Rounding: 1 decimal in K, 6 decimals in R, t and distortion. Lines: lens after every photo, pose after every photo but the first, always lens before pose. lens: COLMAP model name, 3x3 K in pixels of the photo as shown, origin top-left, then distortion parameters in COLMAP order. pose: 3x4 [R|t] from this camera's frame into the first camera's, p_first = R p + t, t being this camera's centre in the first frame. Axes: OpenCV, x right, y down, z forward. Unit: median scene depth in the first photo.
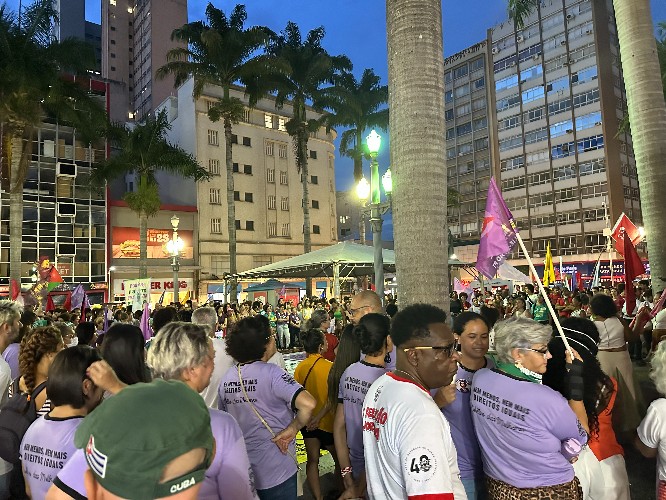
lens RADIAL K [[463.7, 0, 333.0], [0, 463.7, 250.0], [0, 0, 1]] dist [-0.001287, -0.002019]
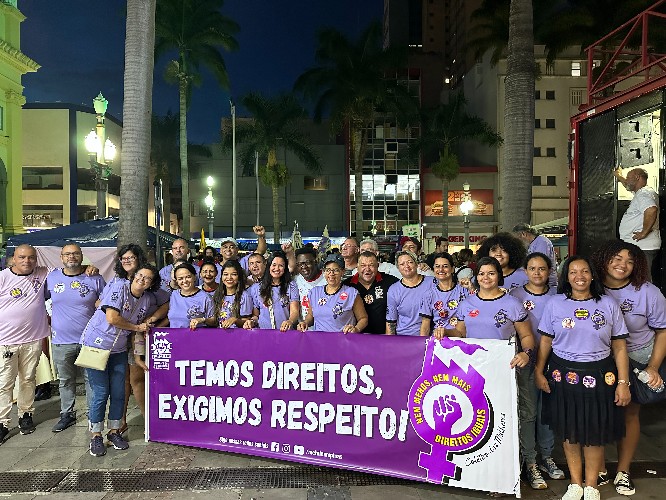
lens RADIAL K [[463.7, 0, 333.0], [0, 463.7, 250.0], [0, 0, 1]] dist [-0.001287, -0.002019]
pose [[0.785062, 0.033773, -0.618496, 0.098892], [0.030528, 0.995189, 0.093092, -0.013943], [0.618665, -0.091964, 0.780254, -0.124171]]
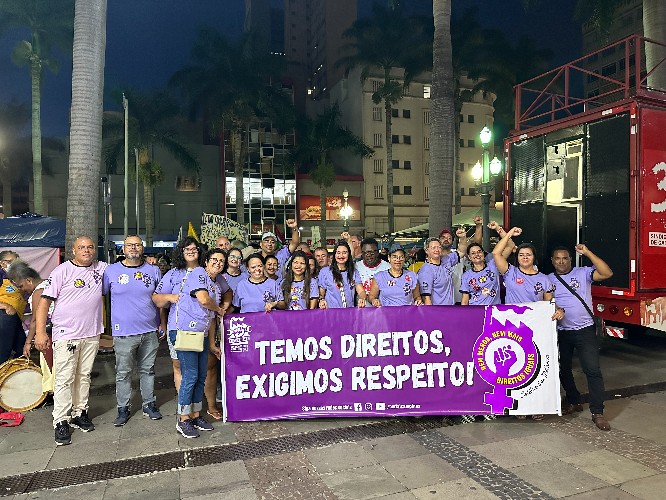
lens RADIAL K [[460.0, 0, 333.0], [0, 460.0, 250.0], [0, 0, 1]] dist [0.018160, -0.001430]
pose [[0.935500, 0.019489, -0.352789, 0.061341], [0.013492, 0.995779, 0.090786, -0.012992], [0.353069, -0.089690, 0.931288, -0.167467]]
